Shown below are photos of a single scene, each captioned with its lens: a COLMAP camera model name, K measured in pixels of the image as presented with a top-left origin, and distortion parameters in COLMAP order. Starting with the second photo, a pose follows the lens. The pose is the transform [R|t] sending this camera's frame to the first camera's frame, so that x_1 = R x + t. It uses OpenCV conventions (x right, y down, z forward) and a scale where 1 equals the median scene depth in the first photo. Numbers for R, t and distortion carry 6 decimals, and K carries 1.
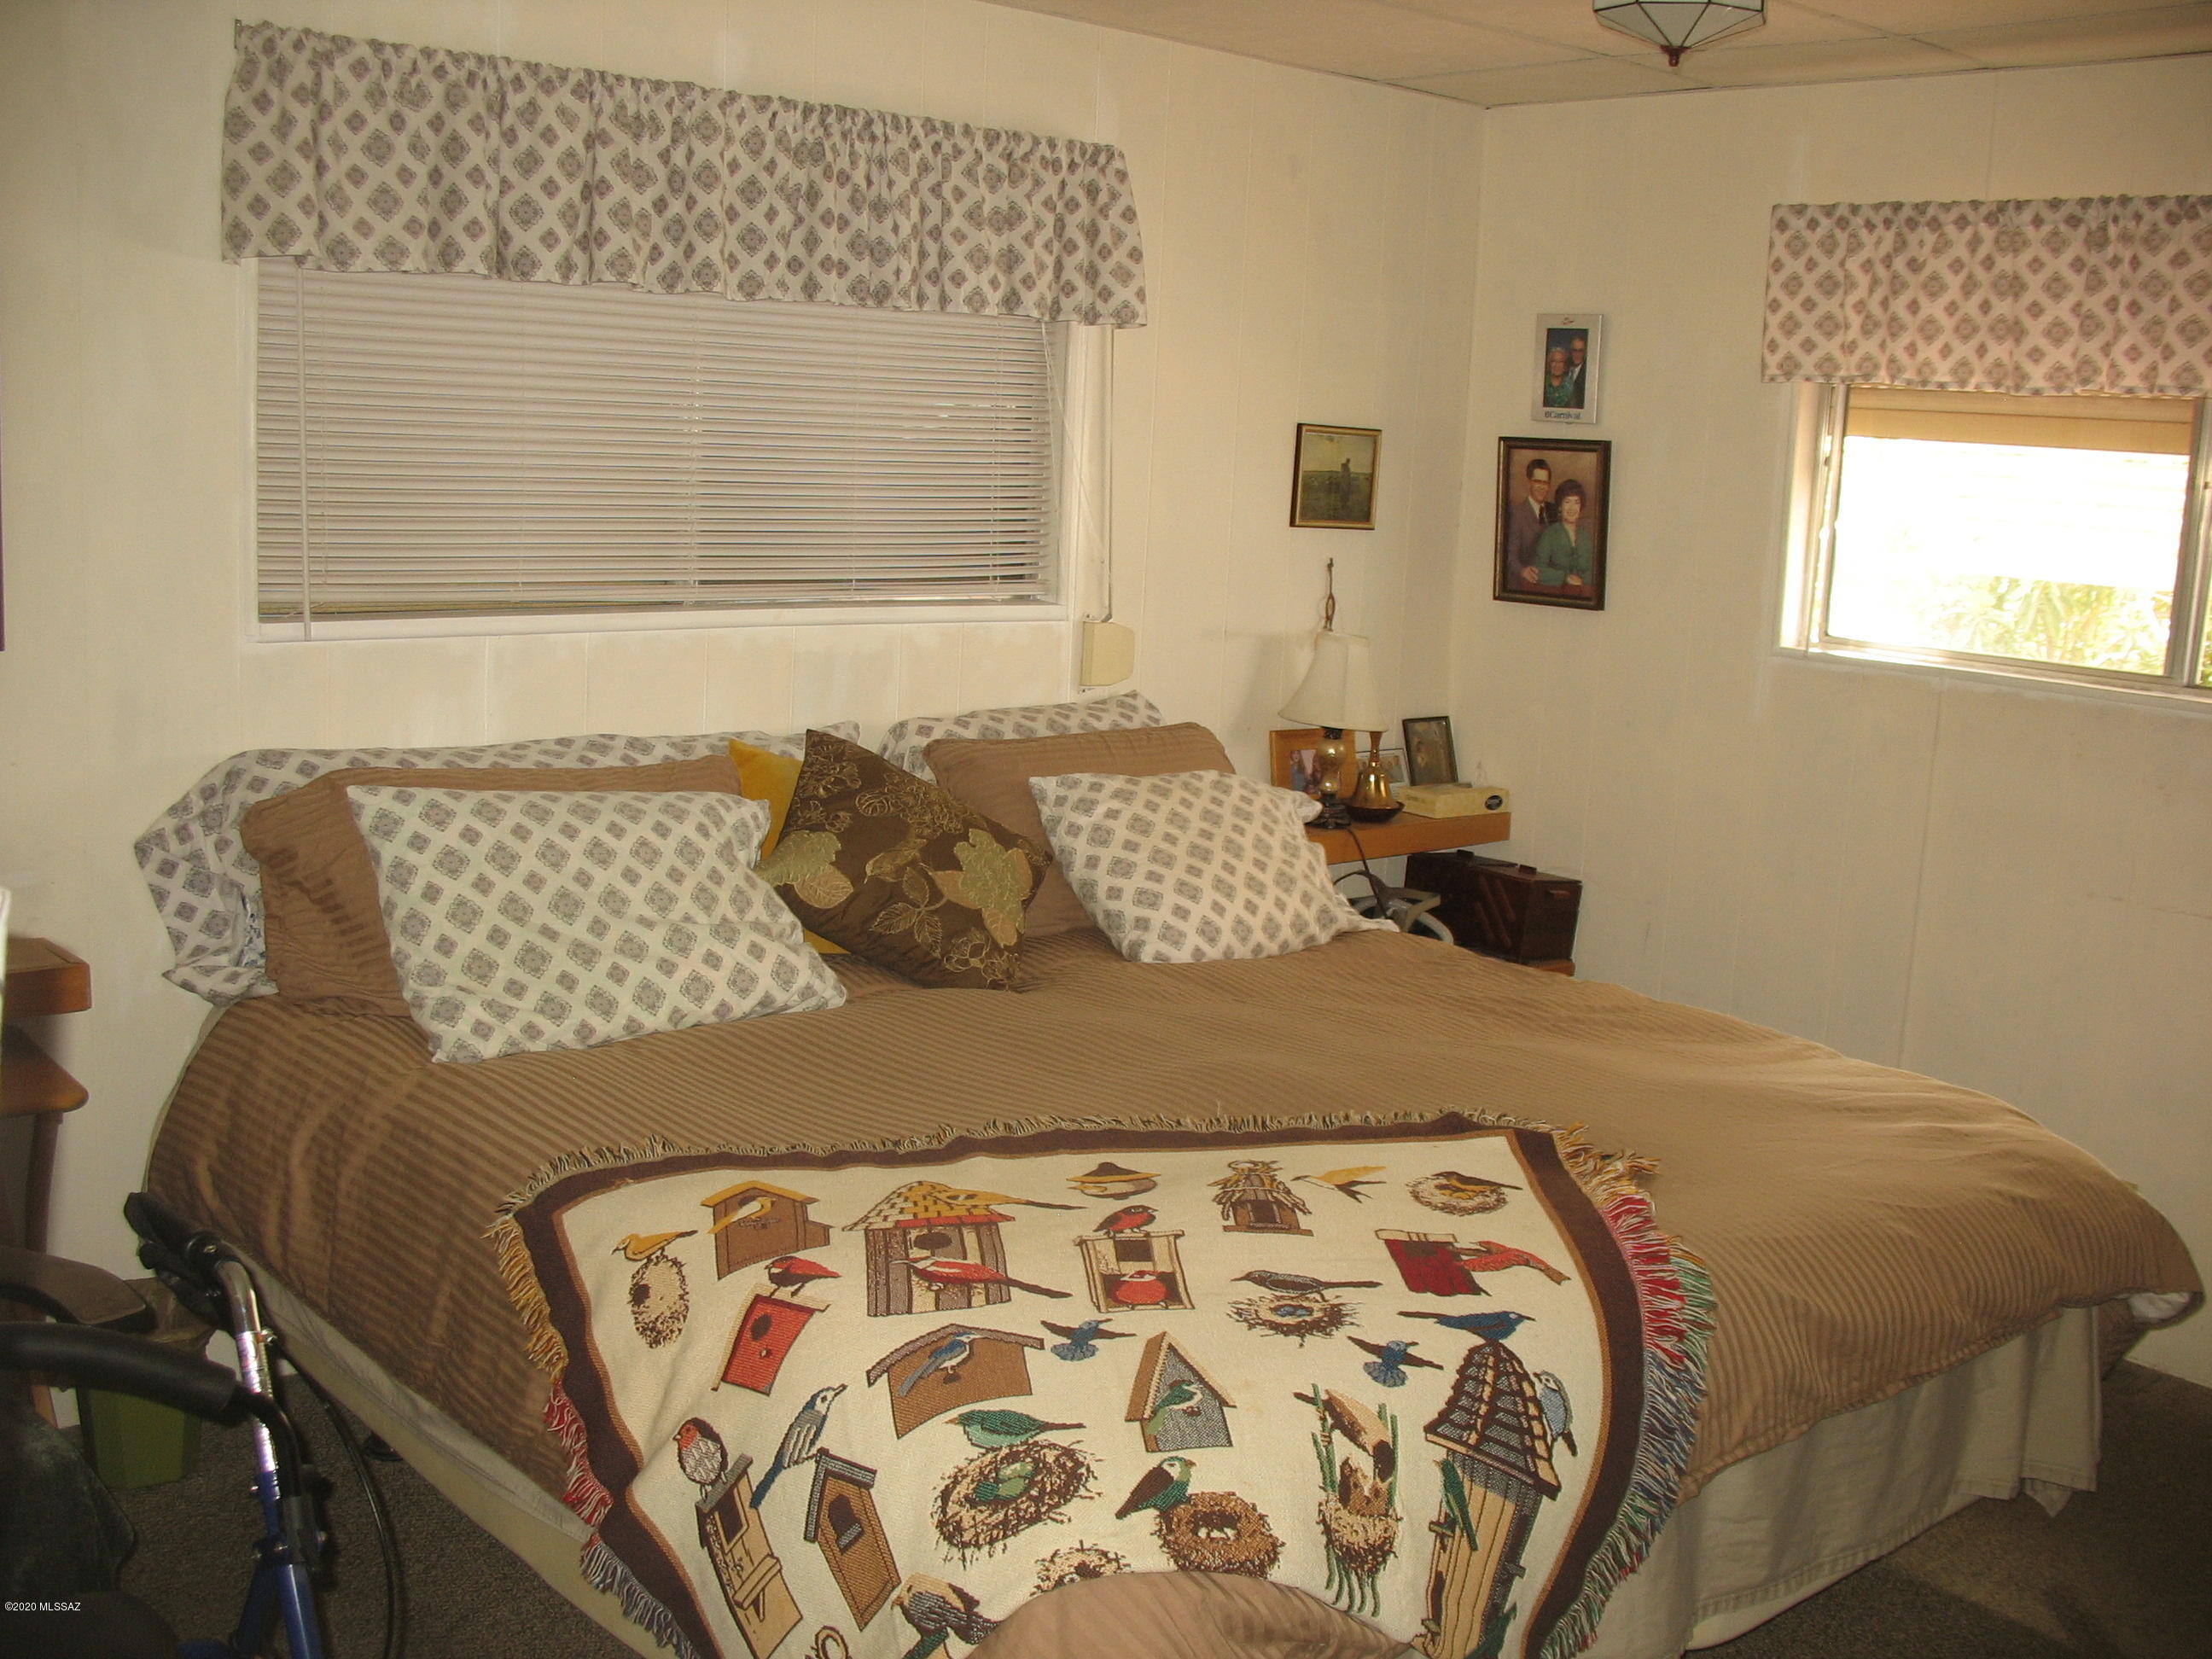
lens RADIAL K [[2318.4, 0, 1111.6], [0, 2318.4, 839.1], [0, 0, 1]] dist [-0.185660, 0.207084]
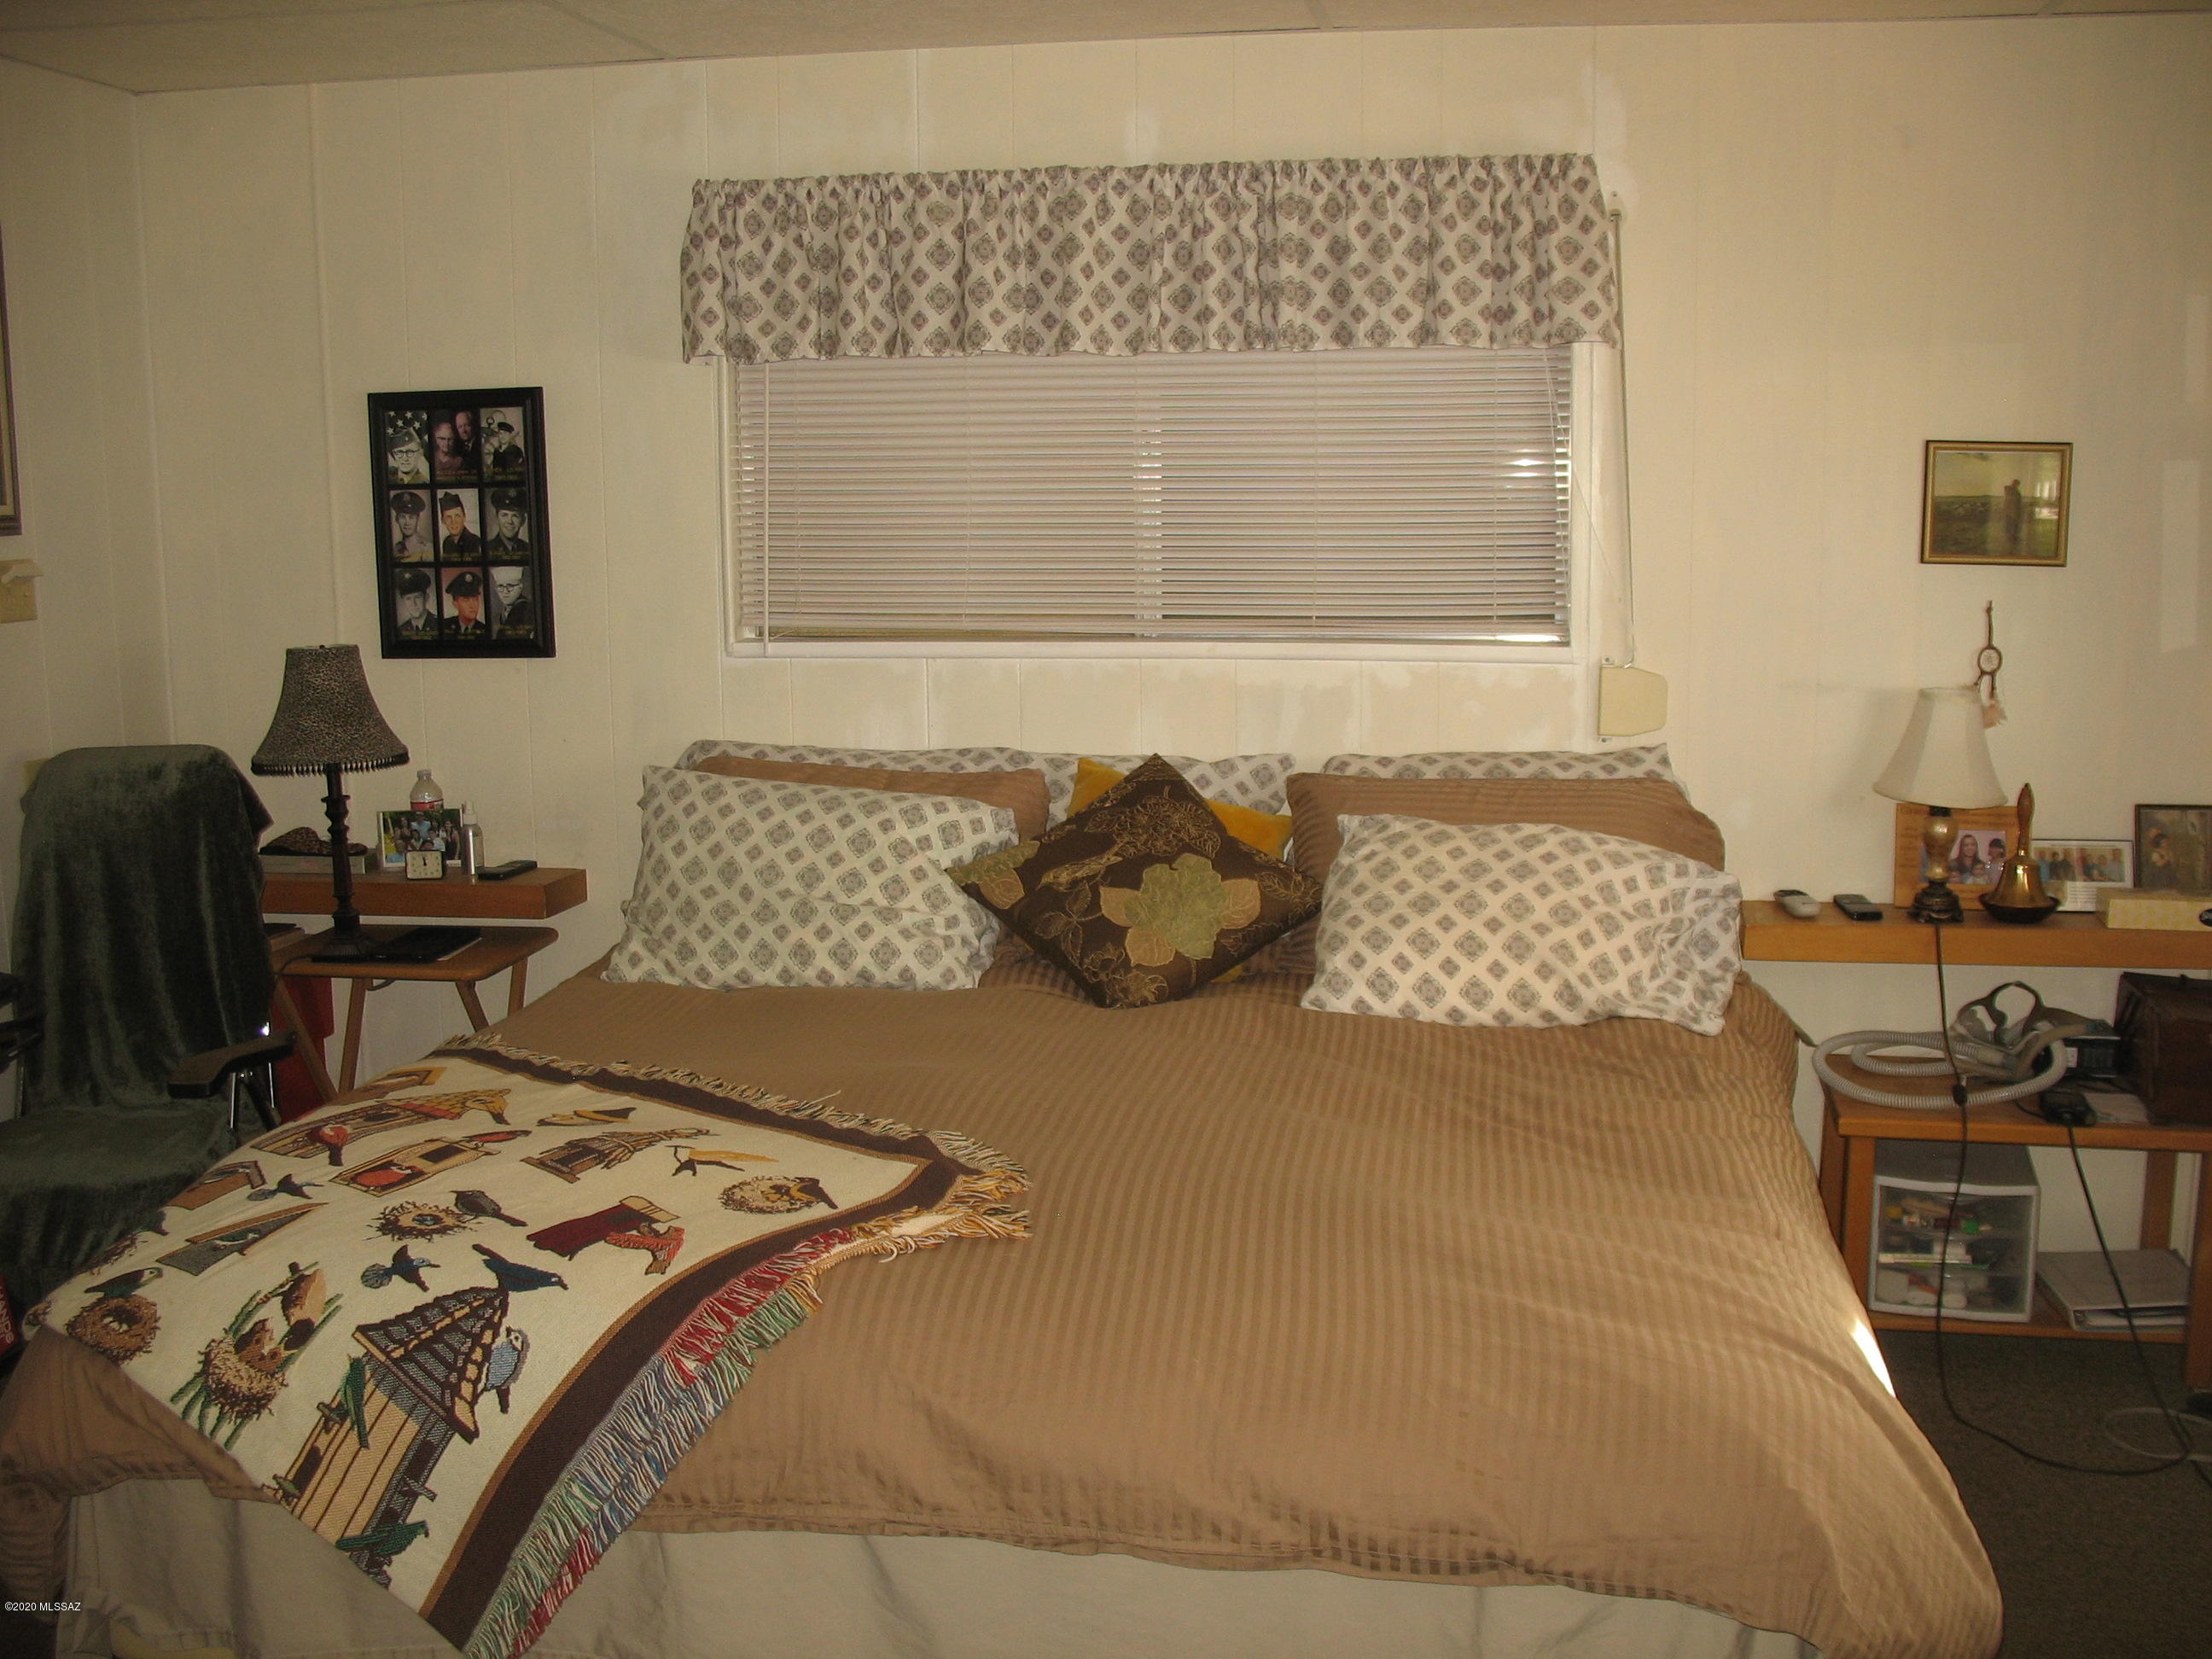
lens RADIAL K [[2318.4, 0, 1111.6], [0, 2318.4, 839.1], [0, 0, 1]] dist [-0.185660, 0.207084]
pose [[0.617047, 0.069936, -0.783813, 1.129918], [-0.099076, 0.995021, 0.010785, -0.029085], [0.780665, 0.071002, 0.620904, 0.531276]]
